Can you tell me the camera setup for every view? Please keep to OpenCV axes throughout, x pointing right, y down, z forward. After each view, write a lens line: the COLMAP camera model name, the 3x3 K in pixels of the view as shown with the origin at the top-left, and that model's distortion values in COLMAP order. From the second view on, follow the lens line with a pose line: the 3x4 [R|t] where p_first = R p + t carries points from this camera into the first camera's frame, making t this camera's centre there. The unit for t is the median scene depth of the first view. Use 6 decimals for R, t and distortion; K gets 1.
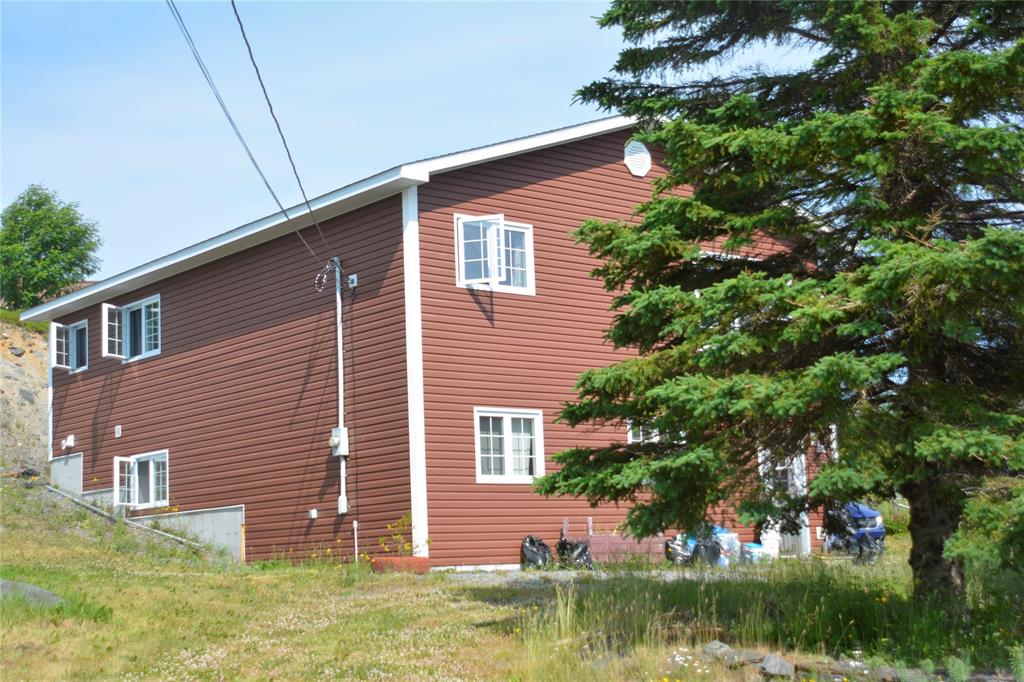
lens RADIAL K [[1500.3, 0, 513.7], [0, 1500.3, 360.4], [0, 0, 1]] dist [0.025995, 0.065273]
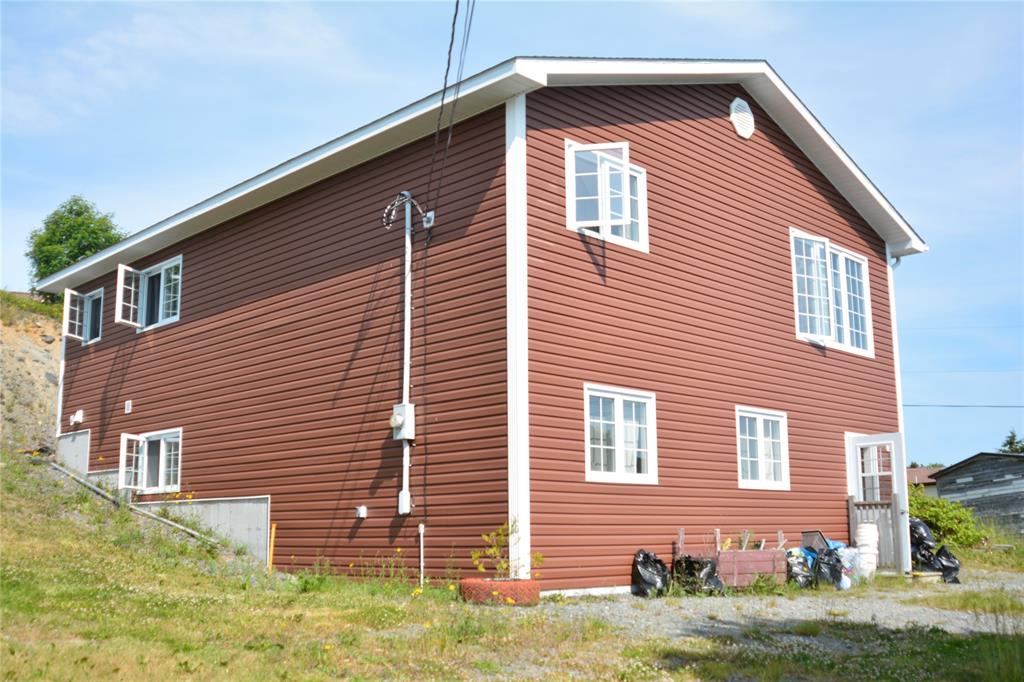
lens RADIAL K [[1034.9, 0, 512.9], [0, 1034.9, 357.0], [0, 0, 1]] dist [-0.131390, 0.086970]
pose [[0.995311, 0.045927, 0.085123, -0.096163], [-0.042766, 0.998340, -0.038585, 0.035050], [-0.086754, 0.034764, 0.995623, 0.413192]]
